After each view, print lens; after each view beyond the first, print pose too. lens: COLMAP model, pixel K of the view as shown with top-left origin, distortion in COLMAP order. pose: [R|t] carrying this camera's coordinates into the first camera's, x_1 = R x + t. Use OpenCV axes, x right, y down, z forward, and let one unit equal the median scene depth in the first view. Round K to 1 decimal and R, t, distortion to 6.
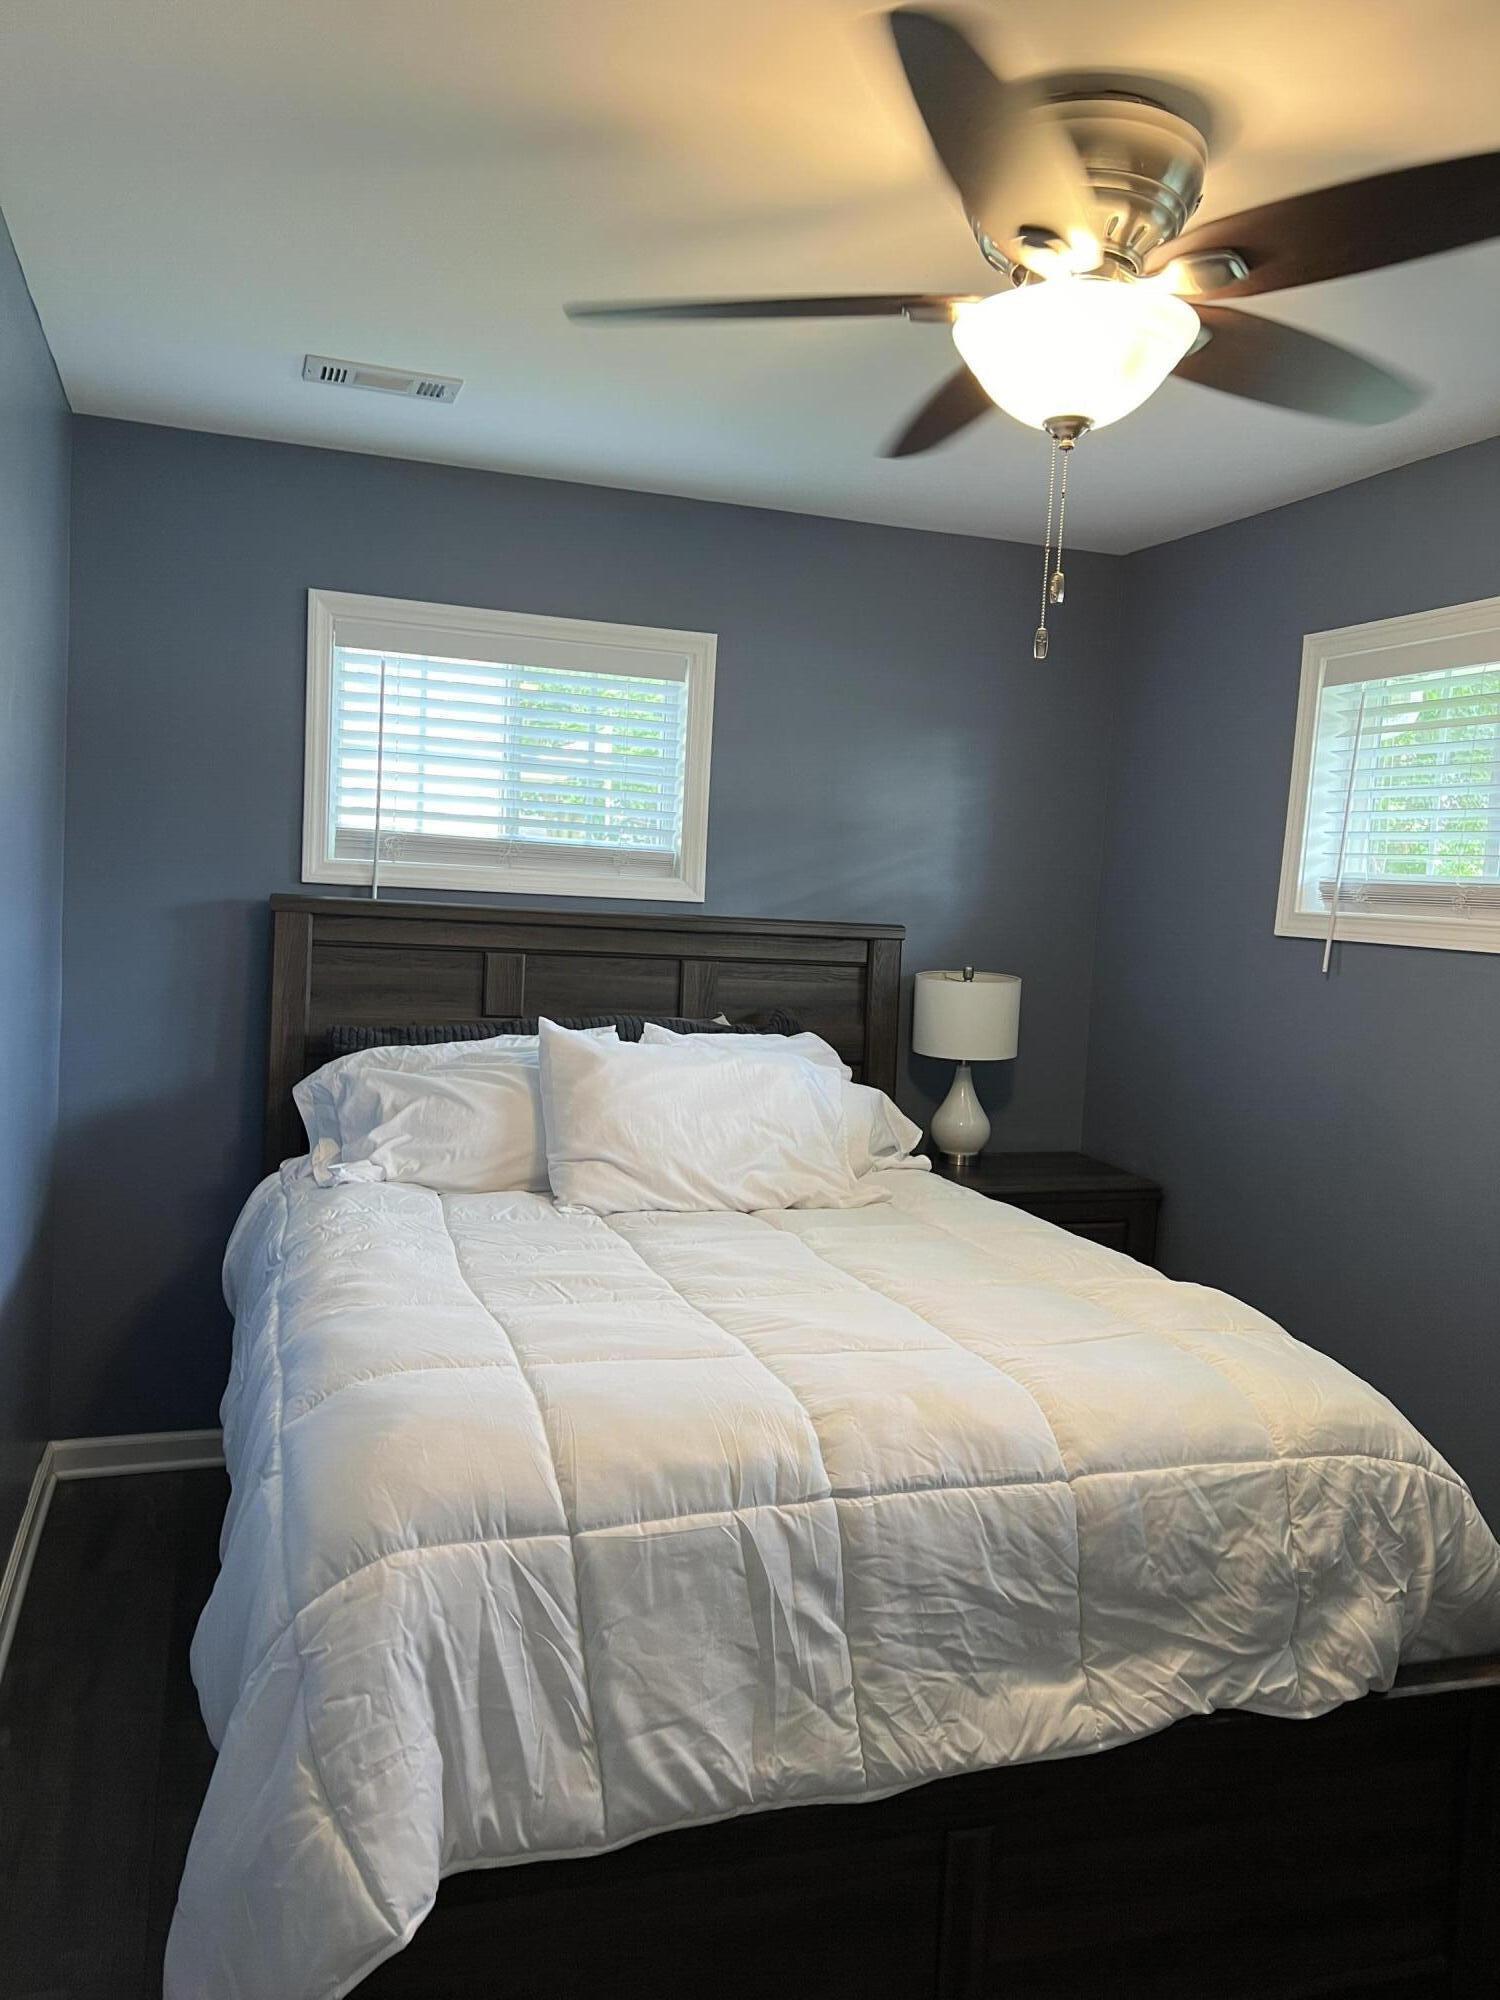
lens RADIAL K [[1532.7, 0, 749.8], [0, 1532.7, 980.5], [0, 0, 1]] dist [0.007602, 0.007426]
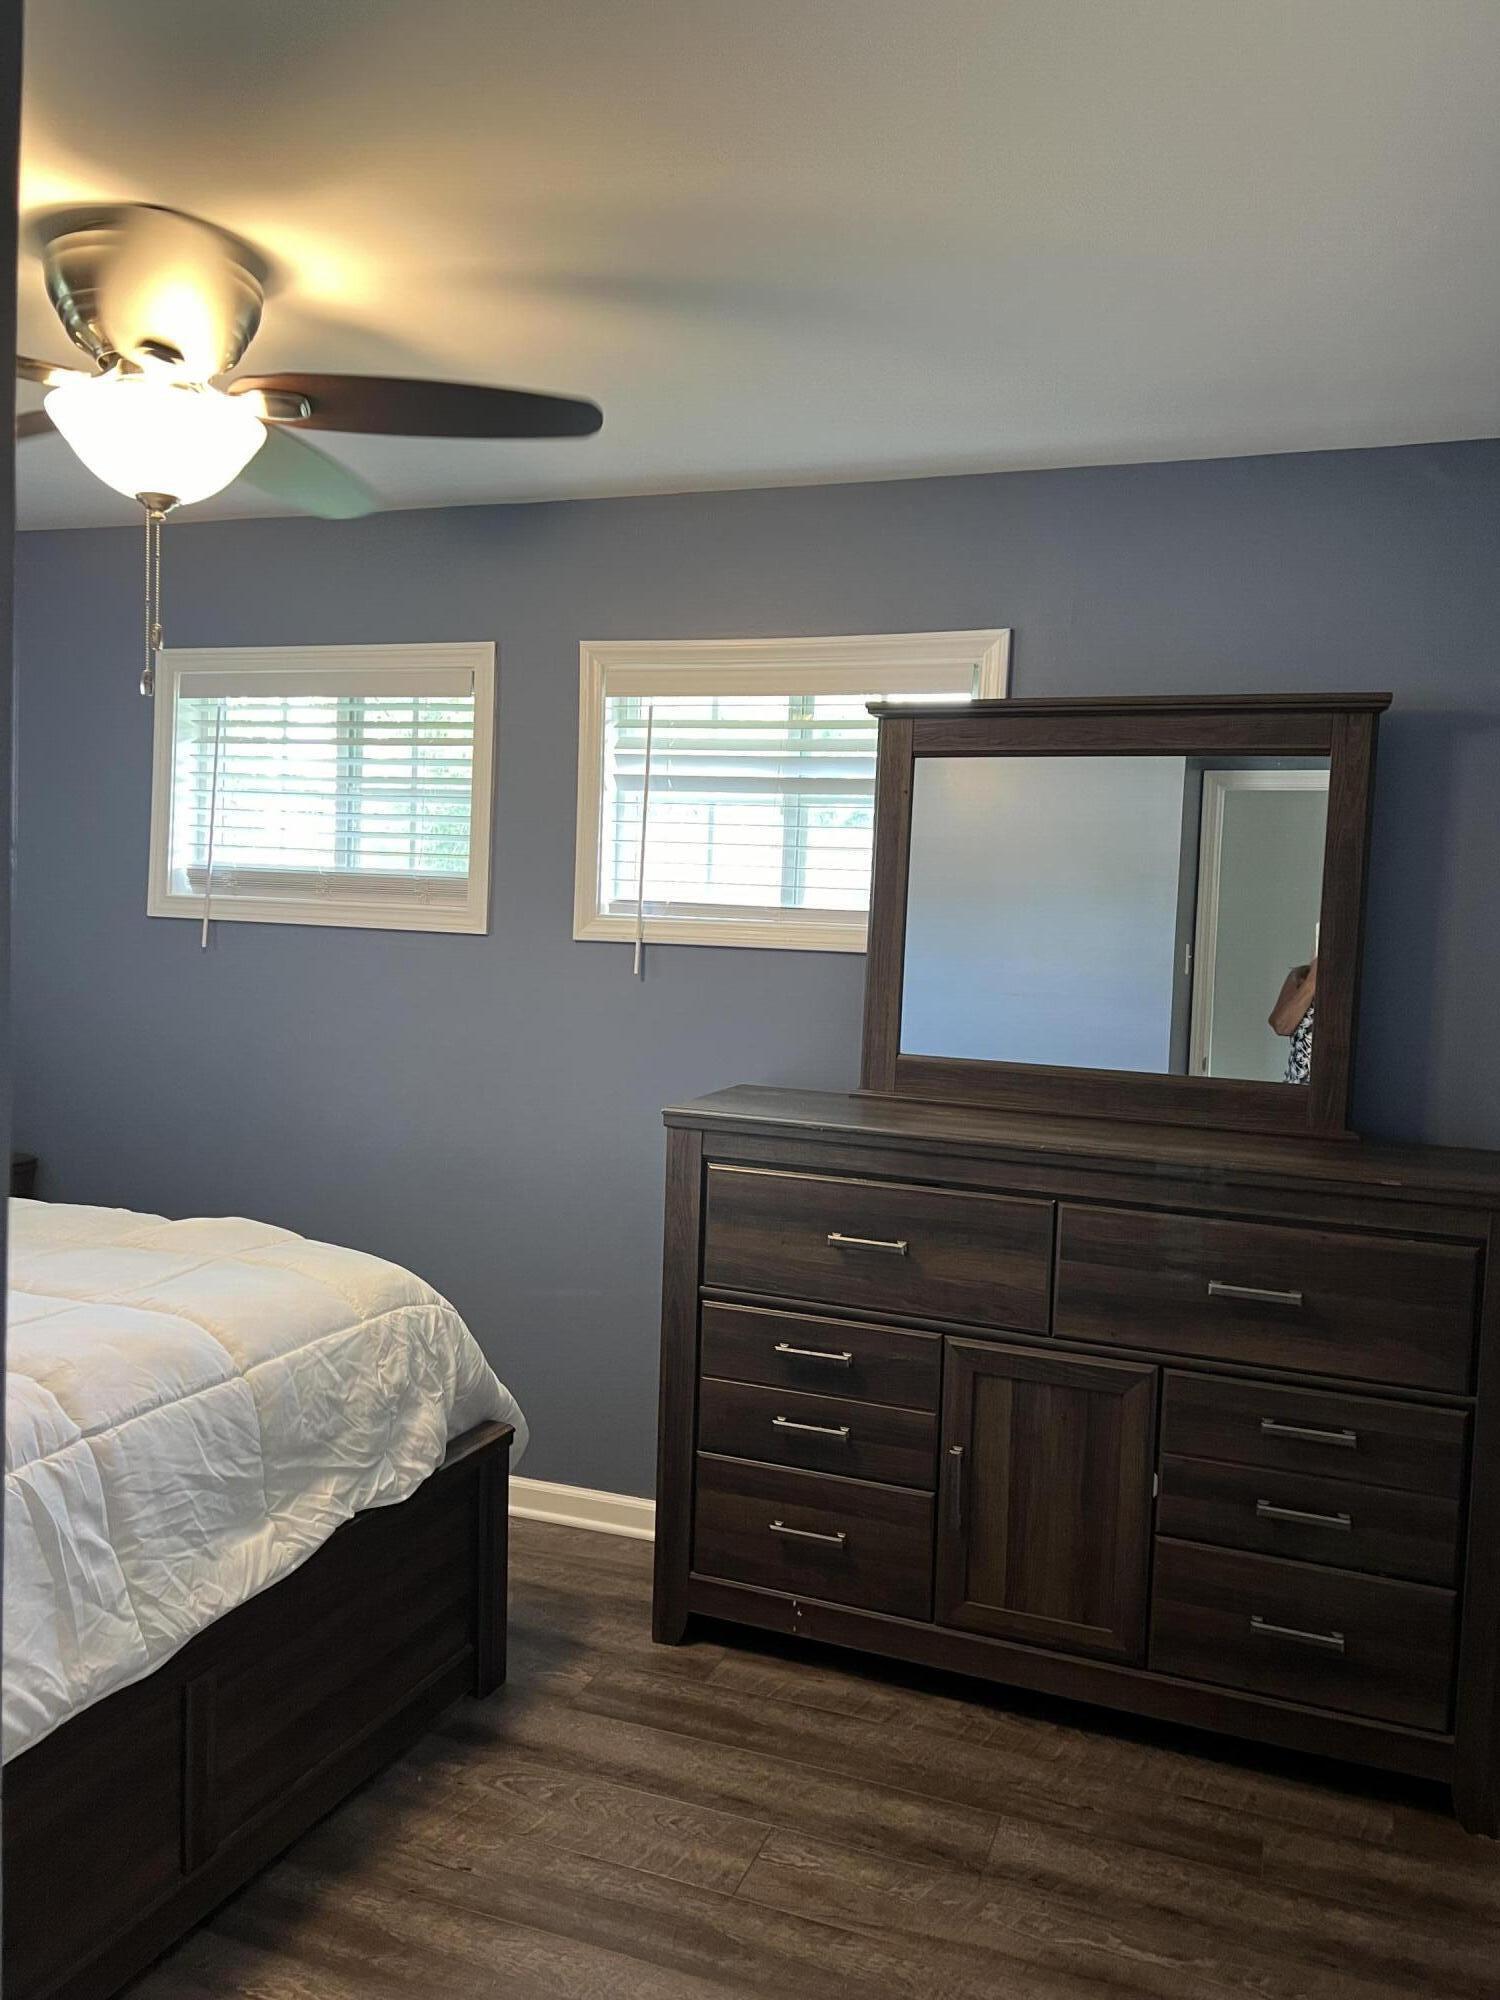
lens RADIAL K [[1520.0, 0, 750.0], [0, 1520.0, 1000.0], [0, 0, 1]] dist [0.069271, -0.061707]
pose [[0.634927, -0.076322, 0.768793, -0.463772], [0.044283, 0.997068, 0.062412, -0.035485], [-0.771302, -0.005582, 0.636445, -0.104218]]
